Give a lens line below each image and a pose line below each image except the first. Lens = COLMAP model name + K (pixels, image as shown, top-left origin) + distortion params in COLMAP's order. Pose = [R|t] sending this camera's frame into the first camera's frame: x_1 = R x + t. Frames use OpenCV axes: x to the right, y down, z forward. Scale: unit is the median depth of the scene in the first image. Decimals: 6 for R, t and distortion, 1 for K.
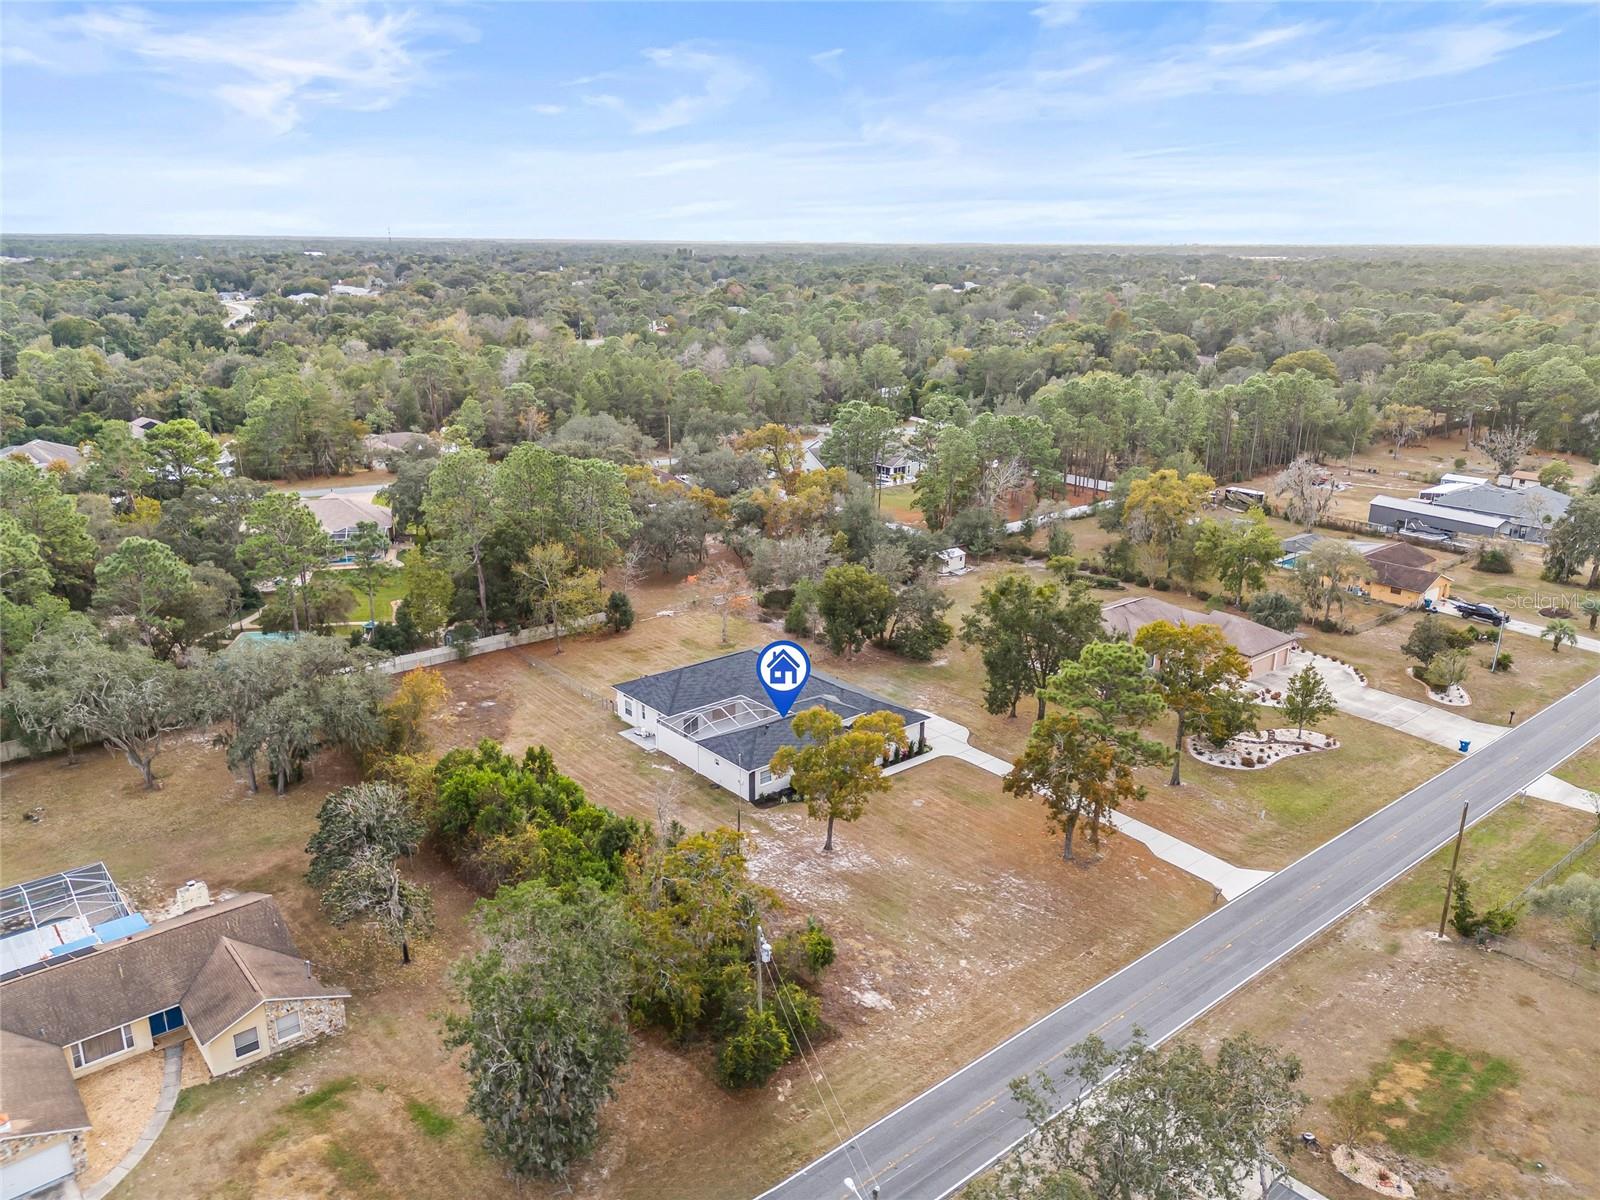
lens RADIAL K [[1150.7, 0, 804.5], [0, 1150.7, 600.7], [0, 0, 1]] dist [0.071674, -0.057399]
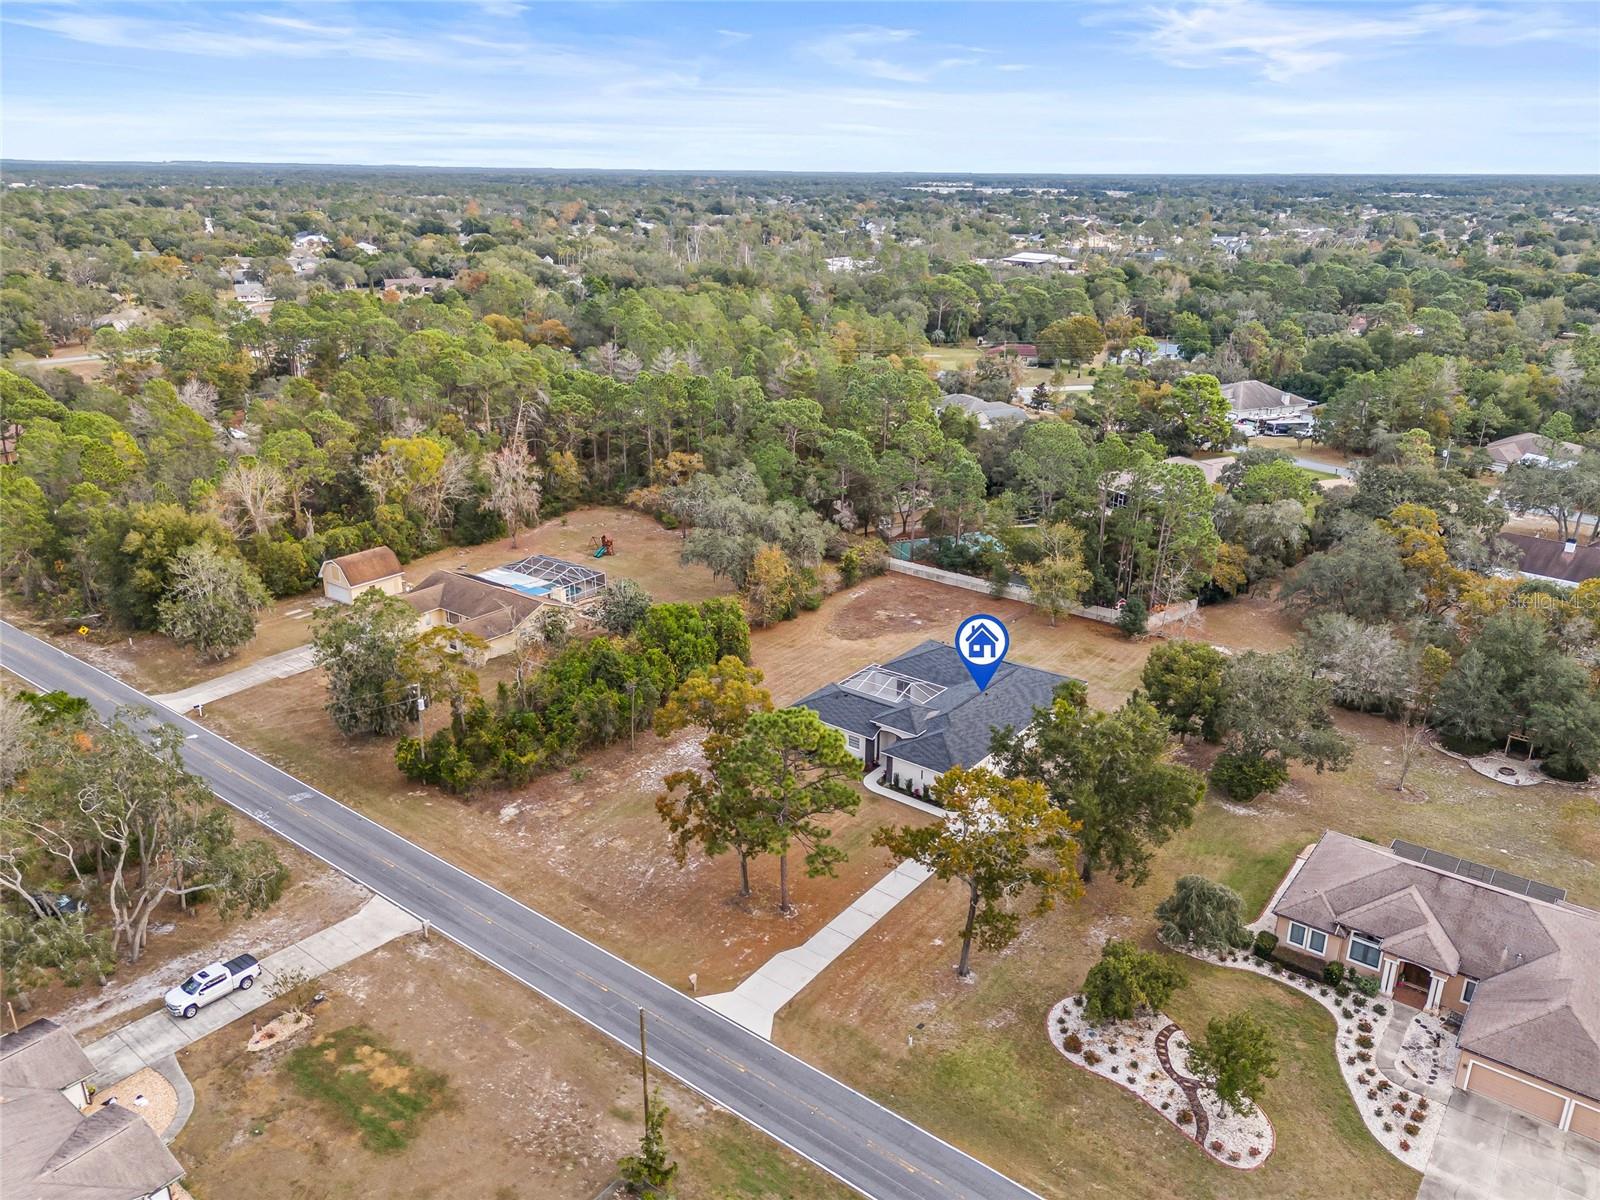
lens RADIAL K [[1150.7, 0, 804.5], [0, 1150.7, 600.7], [0, 0, 1]] dist [0.071674, -0.057399]
pose [[0.223157, 0.330421, -0.917073, 0.902993], [-0.295476, 0.919464, 0.259383, -0.237583], [0.928921, 0.213090, 0.302816, 0.591946]]
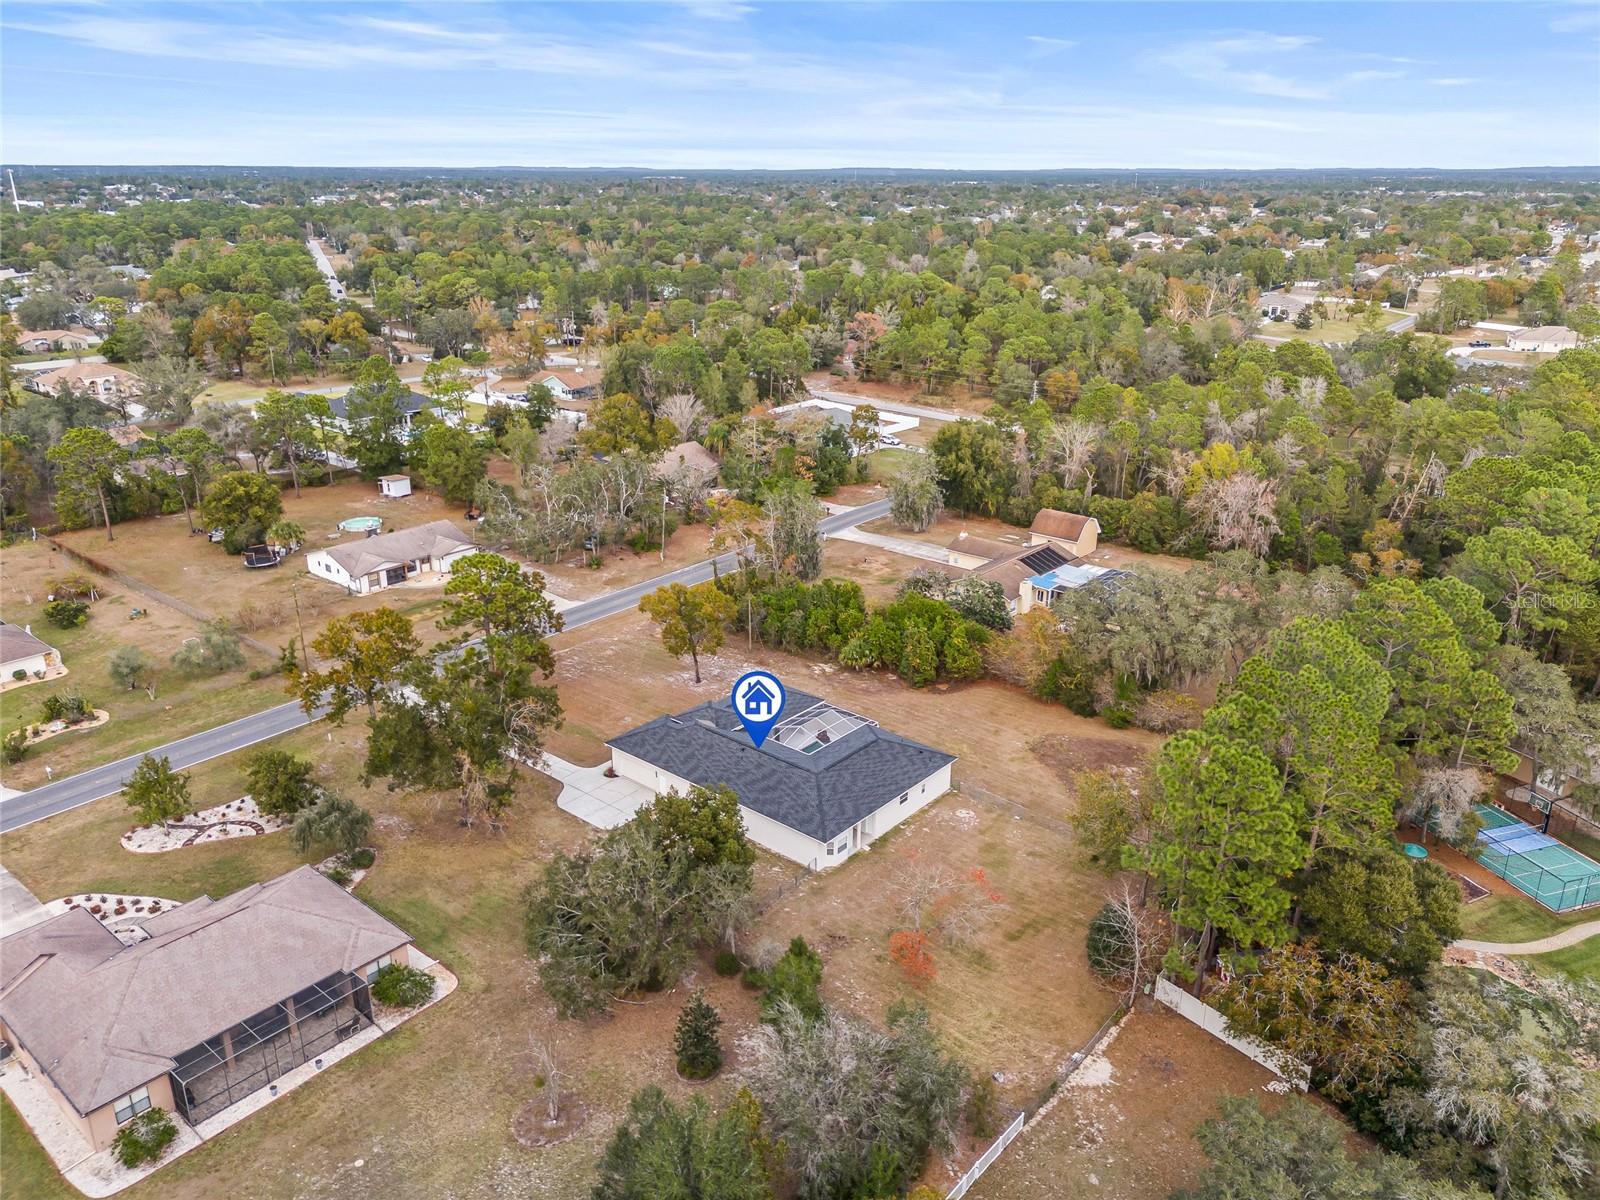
lens RADIAL K [[1150.7, 0, 804.5], [0, 1150.7, 600.7], [0, 0, 1]] dist [0.071674, -0.057399]
pose [[-0.986775, 0.059260, -0.150875, 0.080395], [-0.045206, 0.793241, 0.607228, -0.631206], [0.155664, 0.606018, -0.780071, 1.782898]]
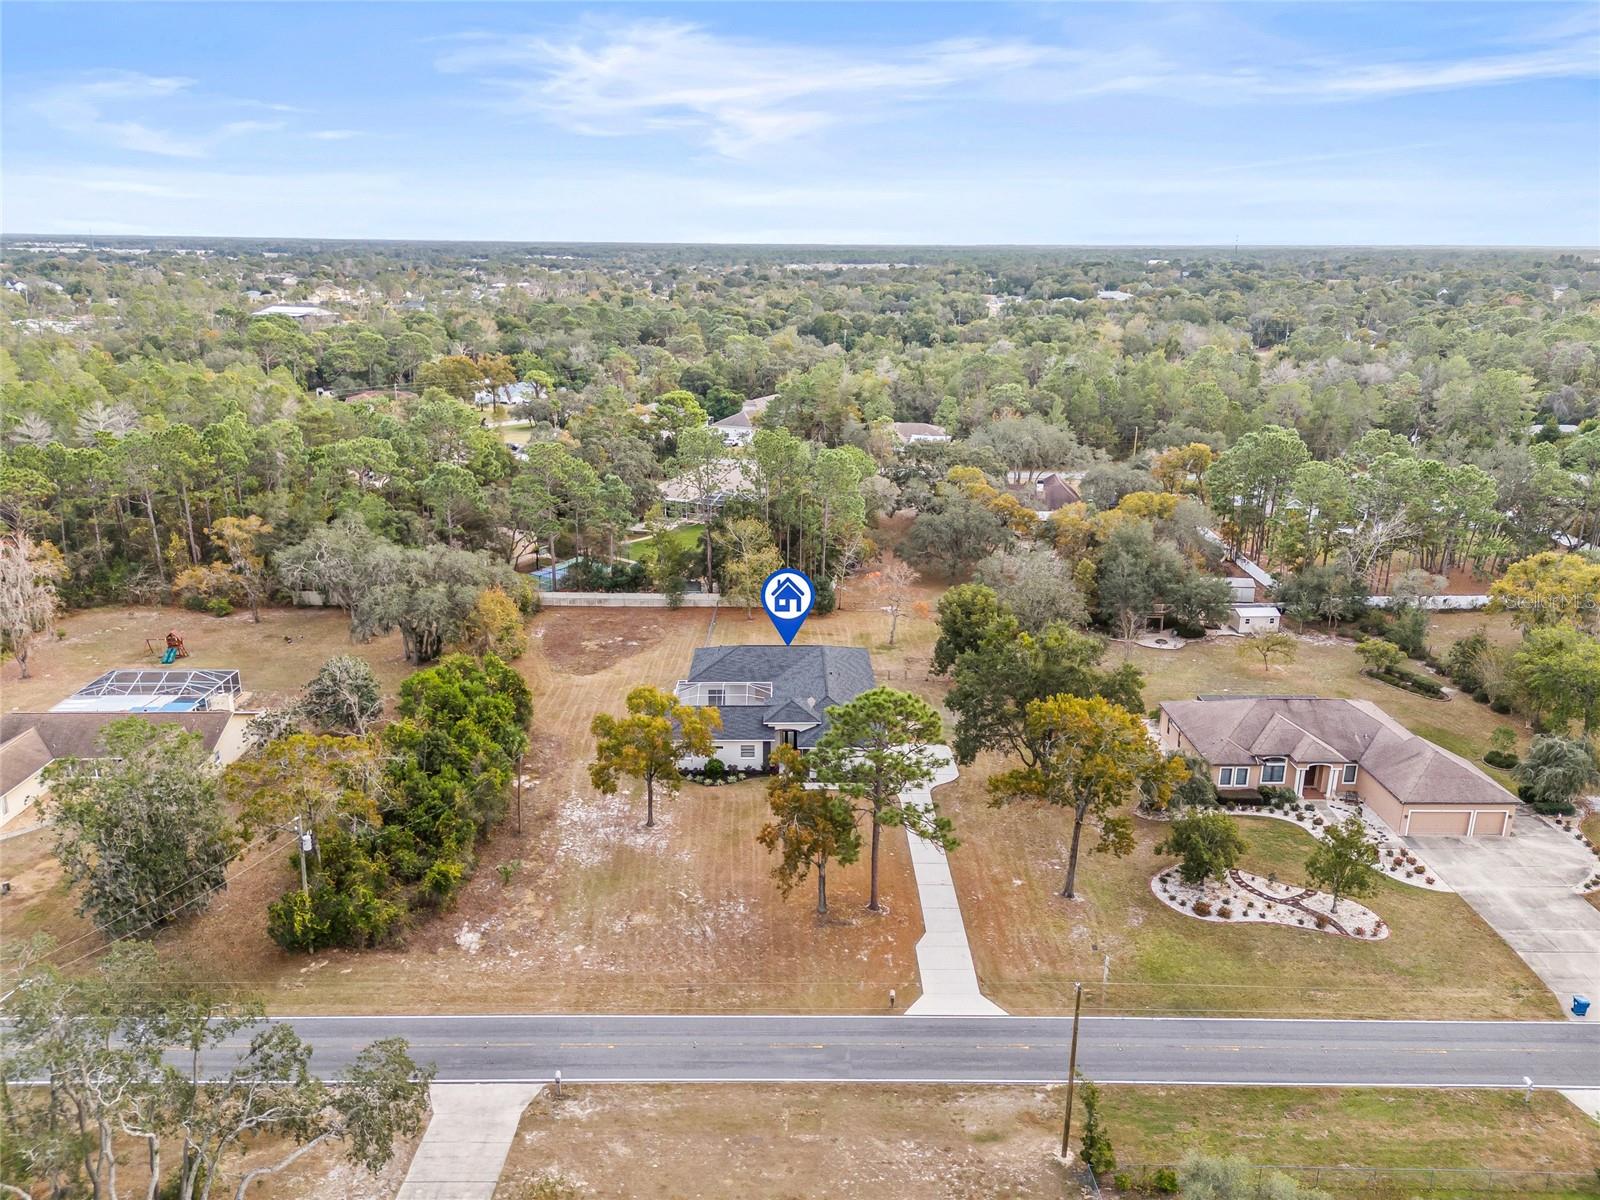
lens RADIAL K [[1150.7, 0, 804.5], [0, 1150.7, 600.7], [0, 0, 1]] dist [0.071674, -0.057399]
pose [[0.775330, 0.183345, -0.604358, 0.612256], [-0.188394, 0.980509, 0.055768, -0.054881], [0.602803, 0.070619, 0.794759, 0.216261]]
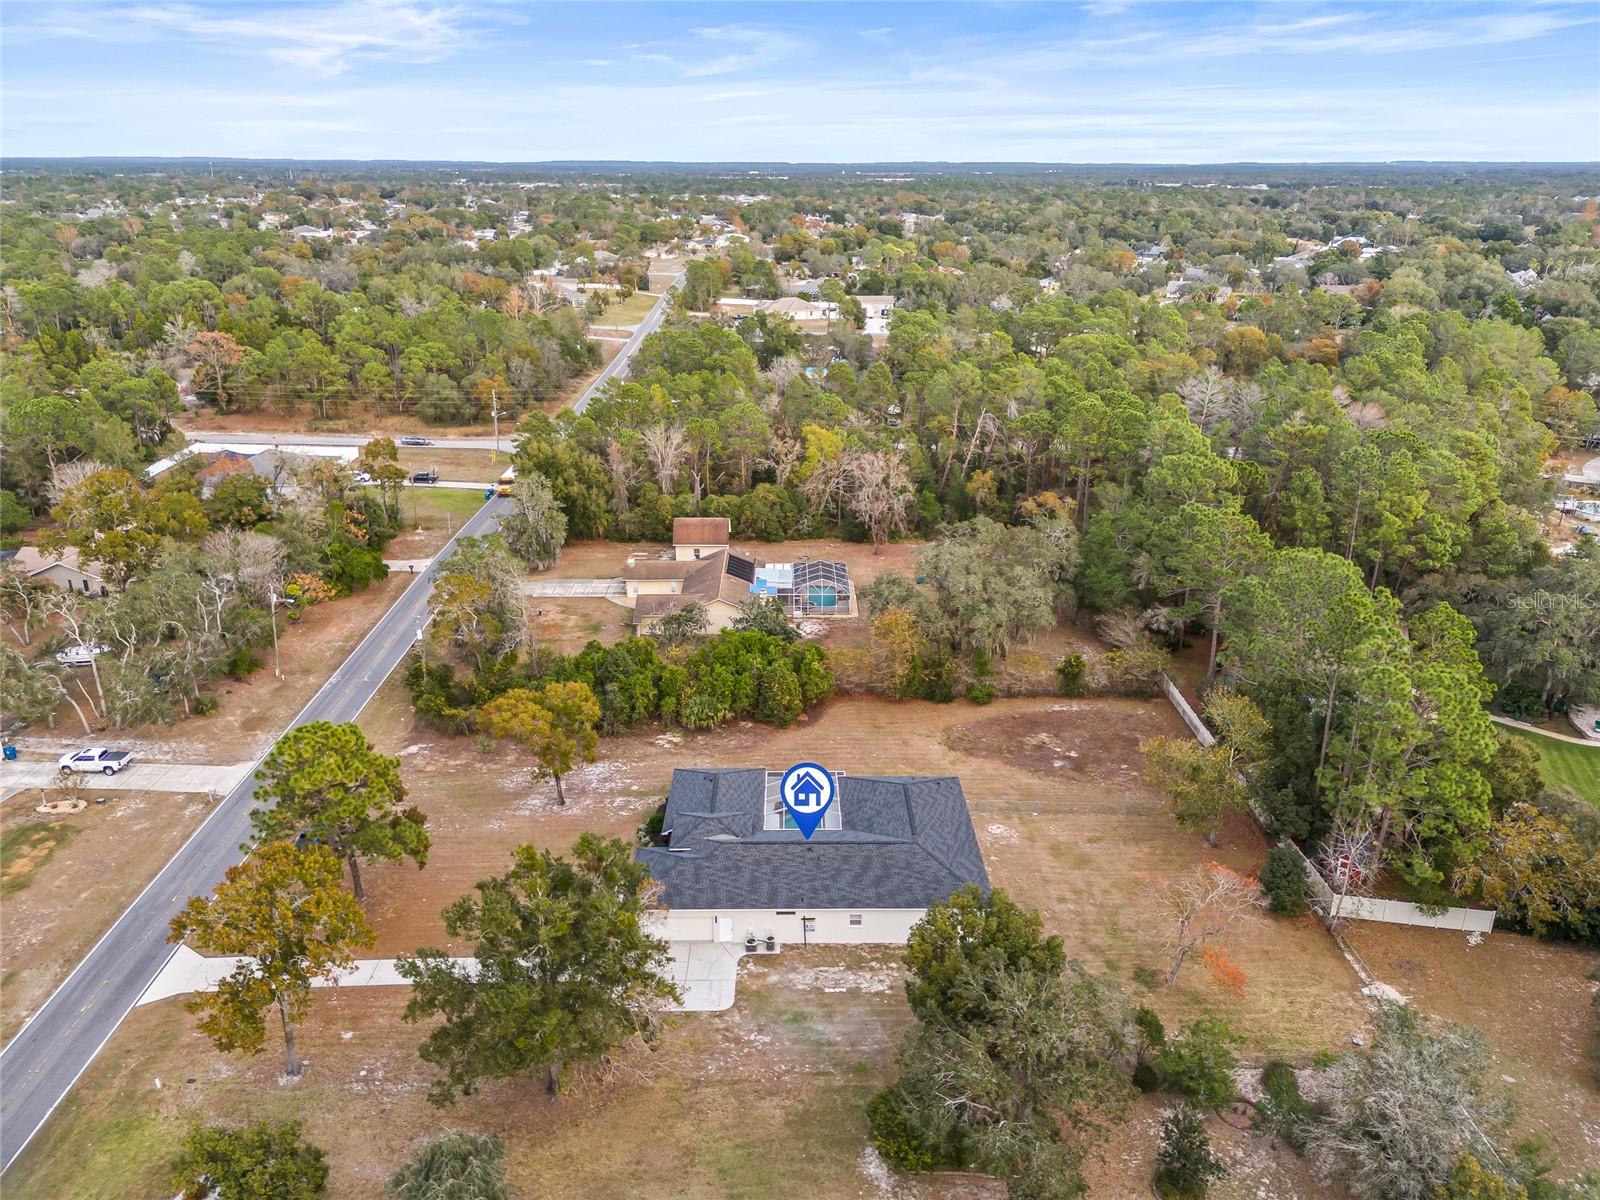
lens RADIAL K [[1150.7, 0, 804.5], [0, 1150.7, 600.7], [0, 0, 1]] dist [0.071674, -0.057399]
pose [[-0.624451, 0.271436, -0.732382, 0.553620], [-0.239622, 0.825878, 0.510398, -0.500688], [0.743399, 0.494214, -0.450678, 1.367449]]
